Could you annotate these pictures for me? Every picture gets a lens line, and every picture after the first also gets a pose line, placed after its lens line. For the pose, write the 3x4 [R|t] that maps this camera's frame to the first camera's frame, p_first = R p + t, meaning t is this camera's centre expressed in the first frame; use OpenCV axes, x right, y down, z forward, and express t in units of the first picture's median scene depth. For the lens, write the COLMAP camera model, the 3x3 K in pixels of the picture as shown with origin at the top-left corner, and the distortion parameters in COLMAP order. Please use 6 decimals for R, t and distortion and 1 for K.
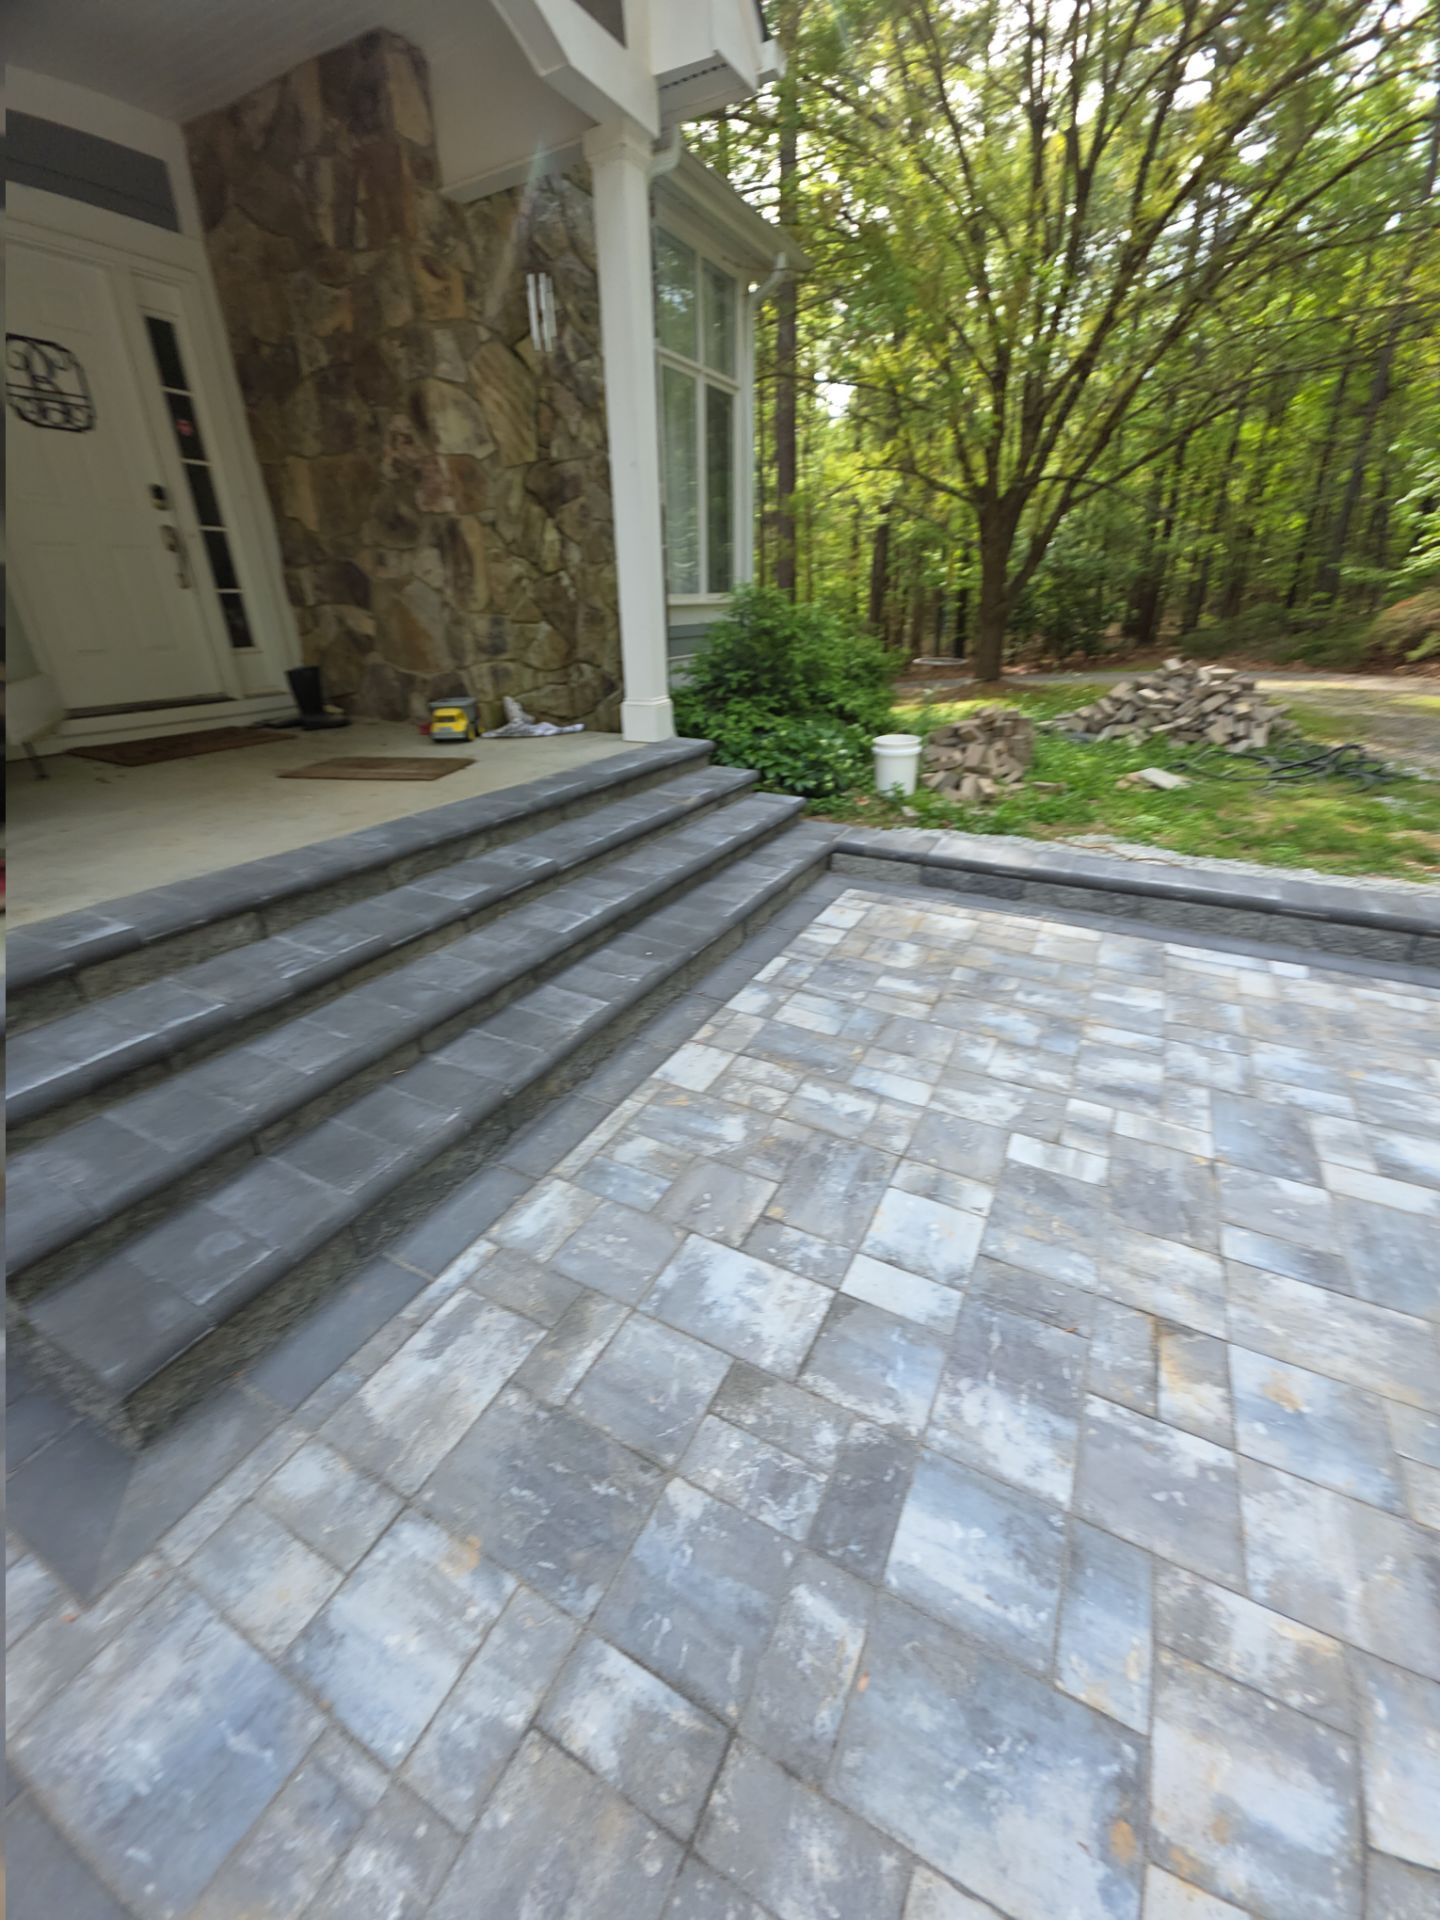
lens RADIAL K [[747.3, 0, 698.6], [0, 747.3, 971.1], [0, 0, 1]] dist [0.001212, -0.000459]
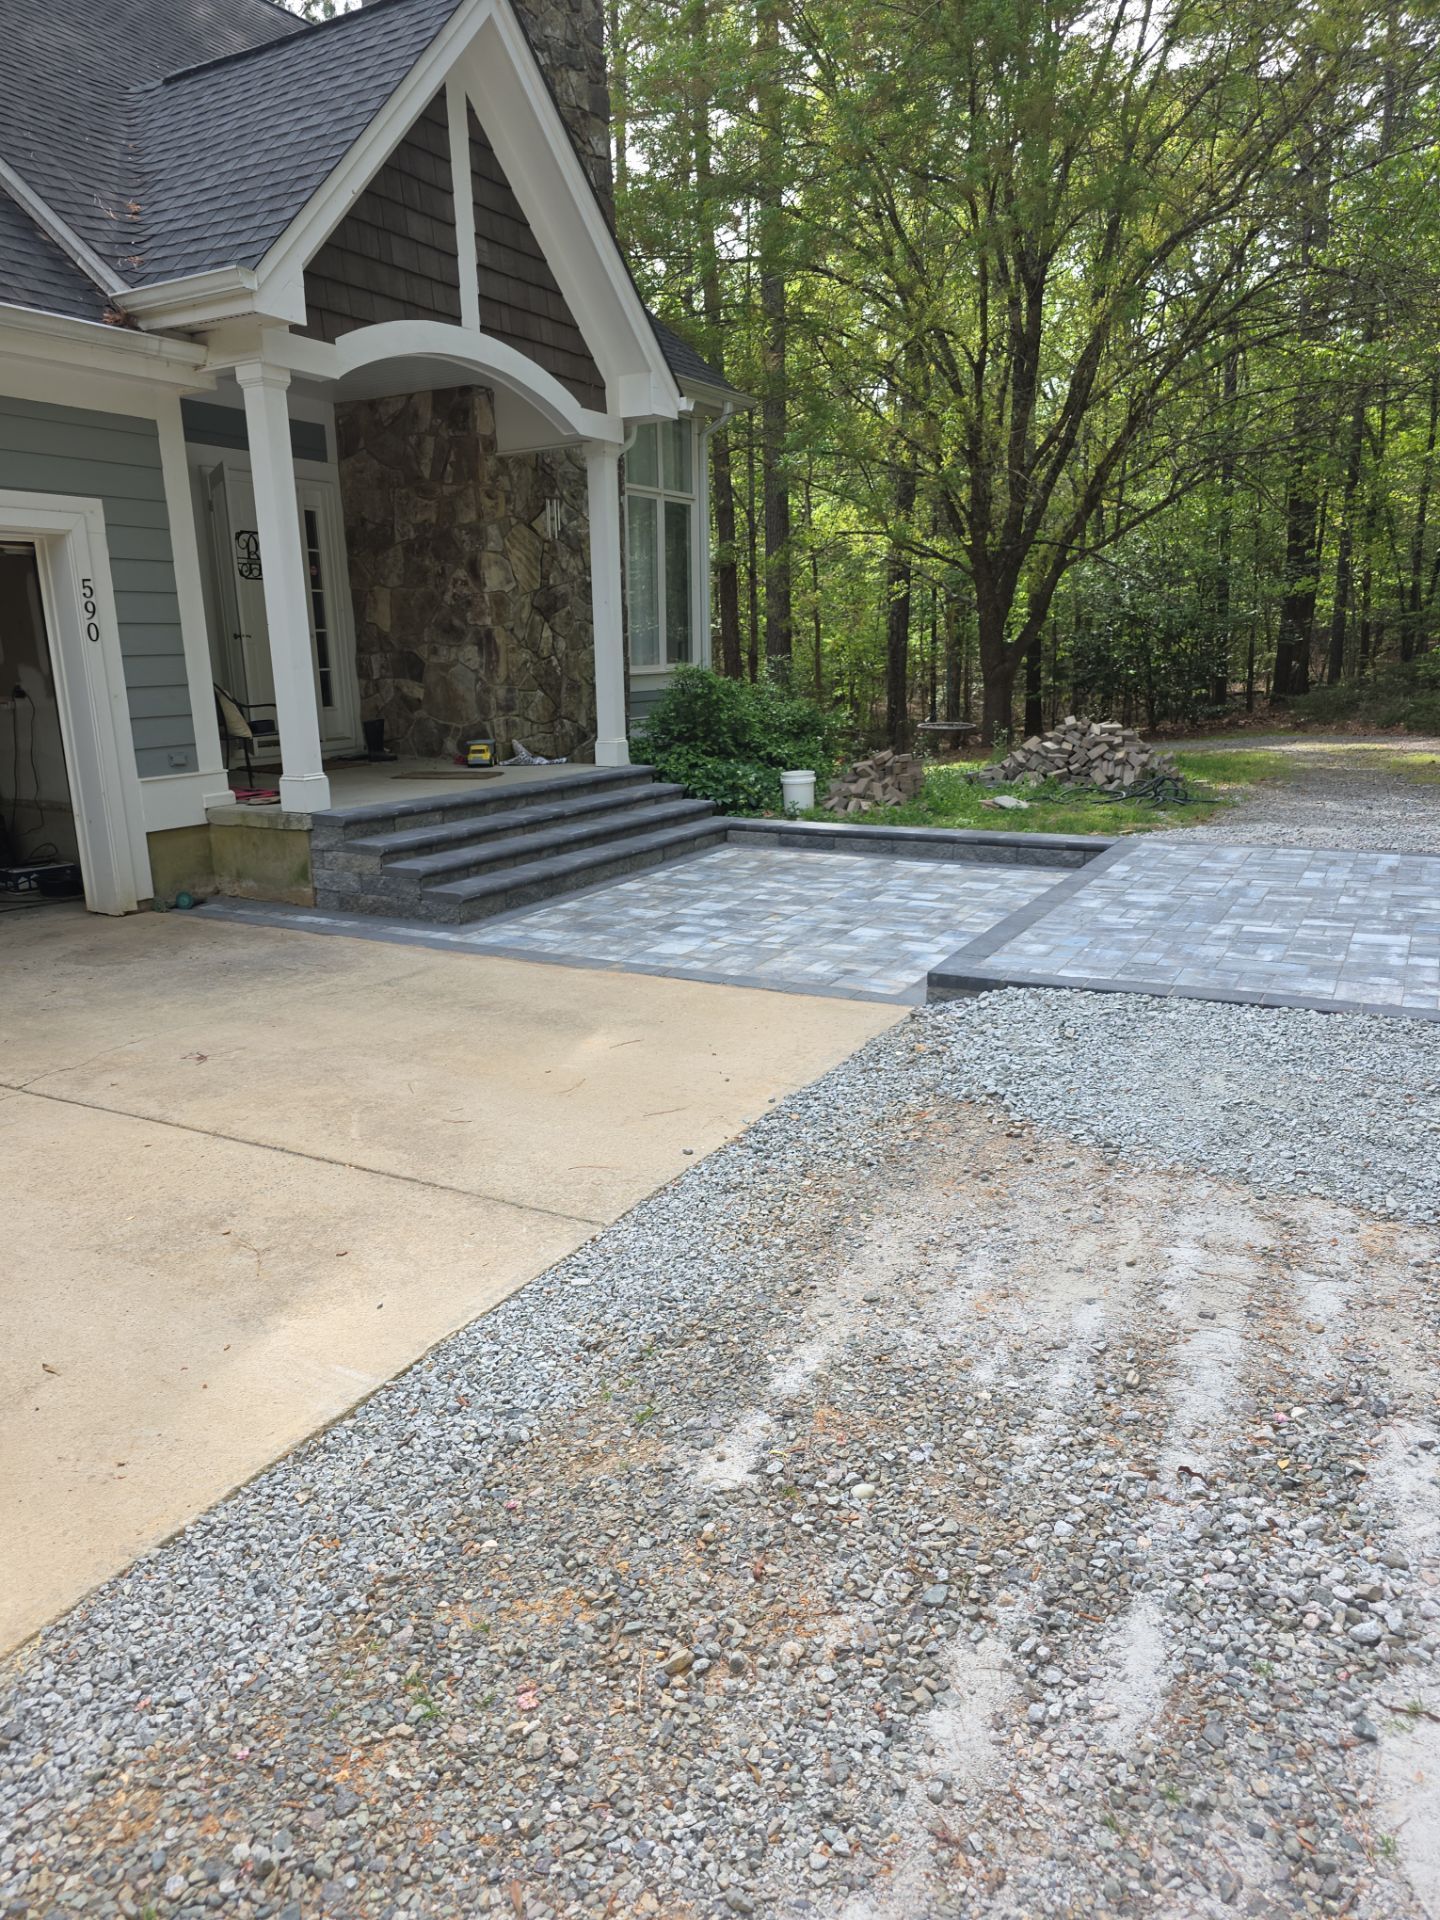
lens RADIAL K [[1270.0, 0, 682.0], [0, 1270.0, 999.3], [0, 0, 1]] dist [0.067507, -0.081194]
pose [[0.999930, 0.001146, -0.011769, 0.136556], [-0.003350, 0.981965, -0.189033, 0.837174], [0.011340, 0.189059, 0.981900, -1.870119]]
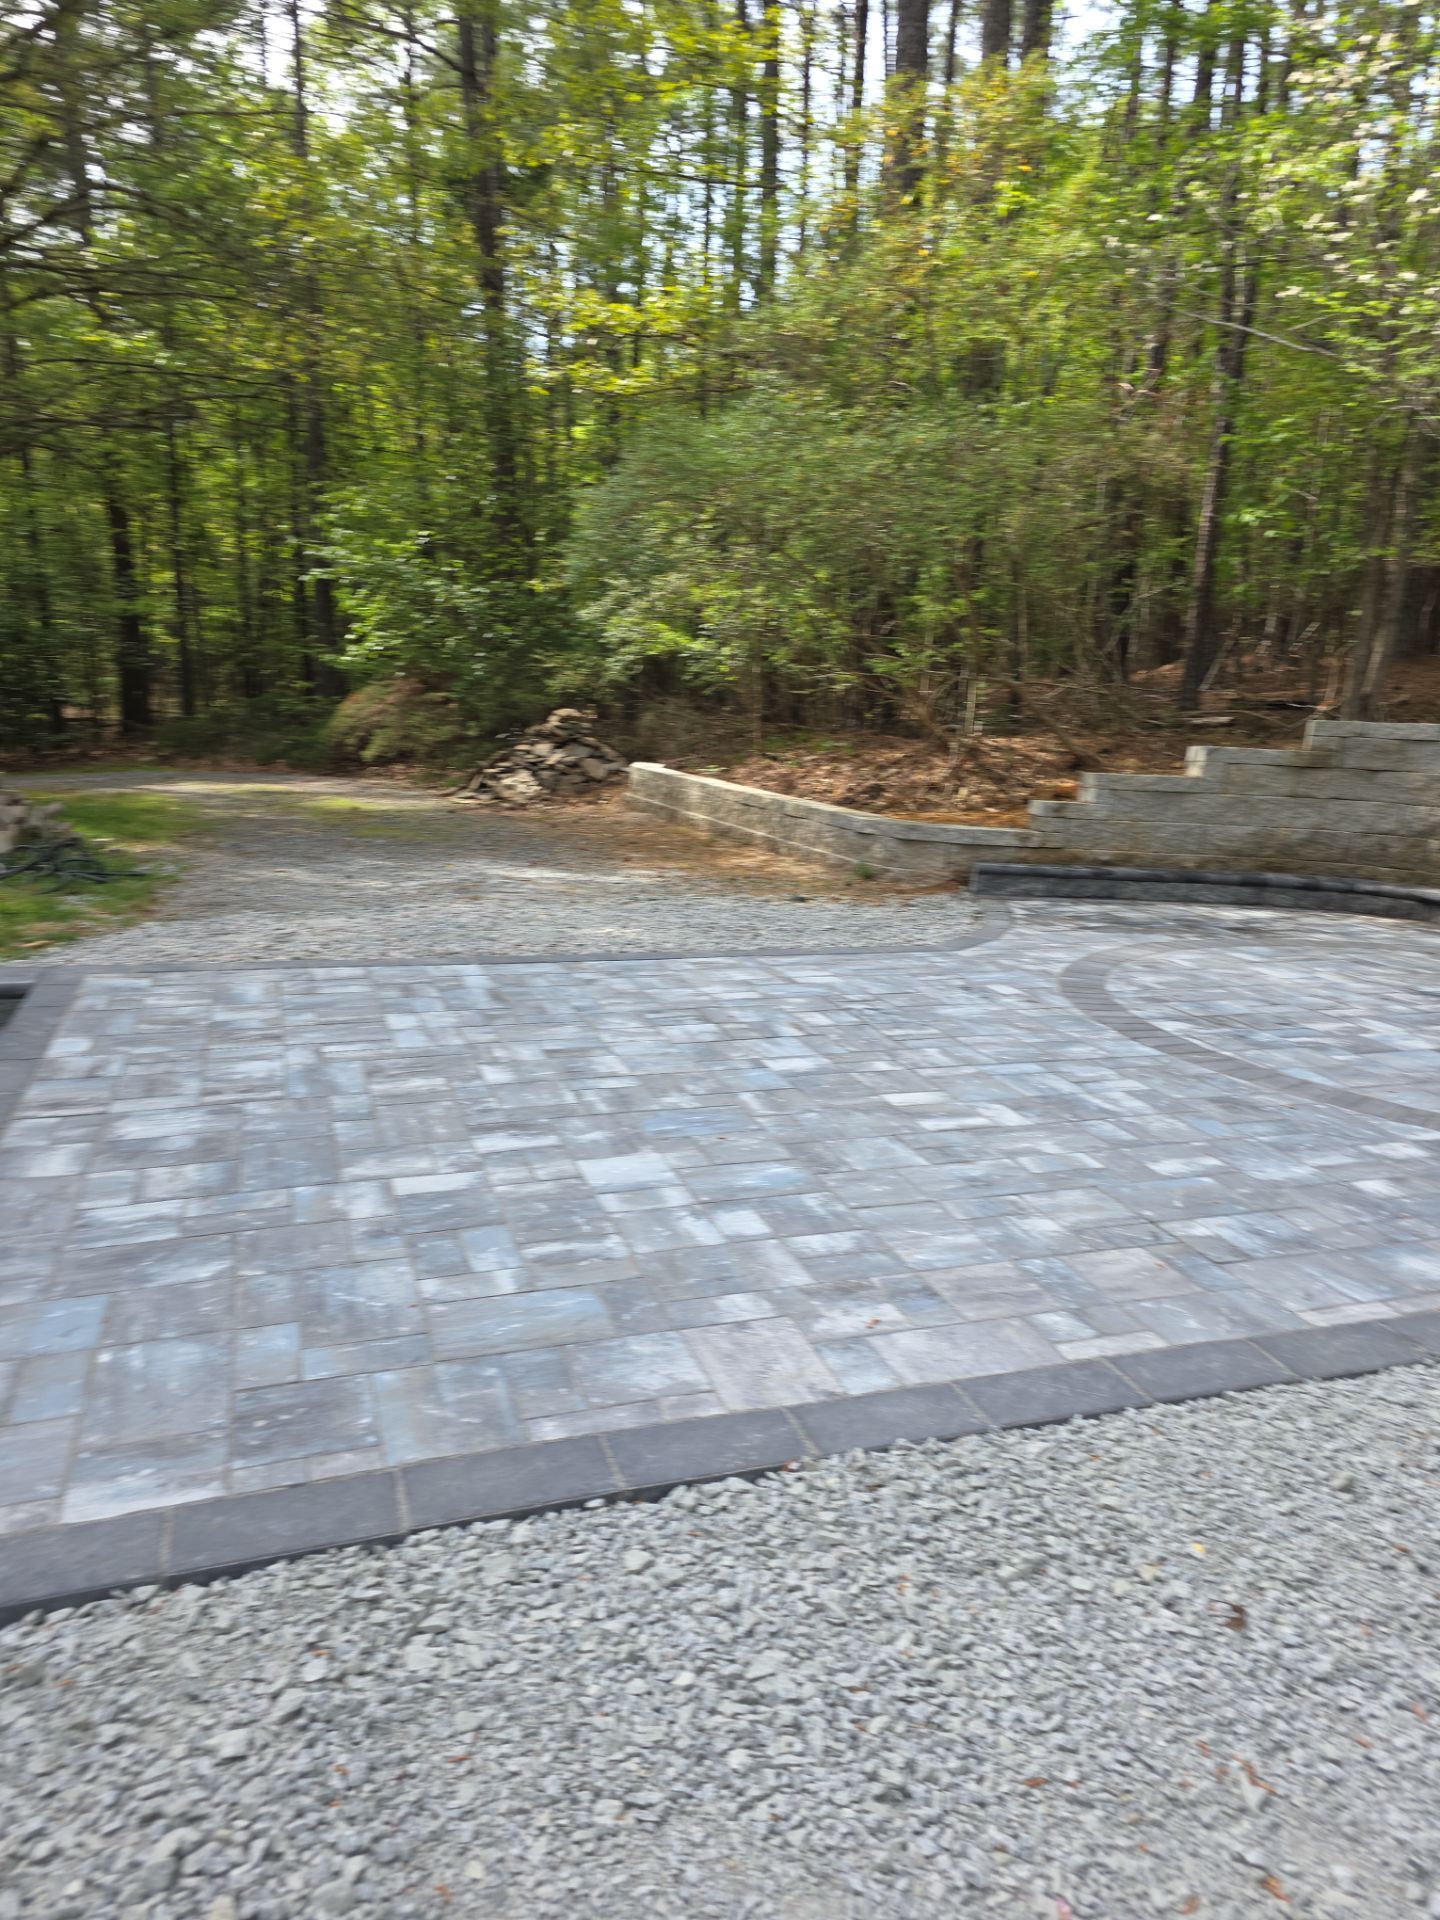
lens RADIAL K [[1325.1, 0, 732.8], [0, 1325.1, 925.3], [0, 0, 1]] dist [0.103274, -0.084445]
pose [[0.661403, -0.080084, 0.745743, 0.378822], [0.277923, 0.949671, -0.144508, 0.390226], [-0.696638, 0.302838, 0.650373, -0.890686]]
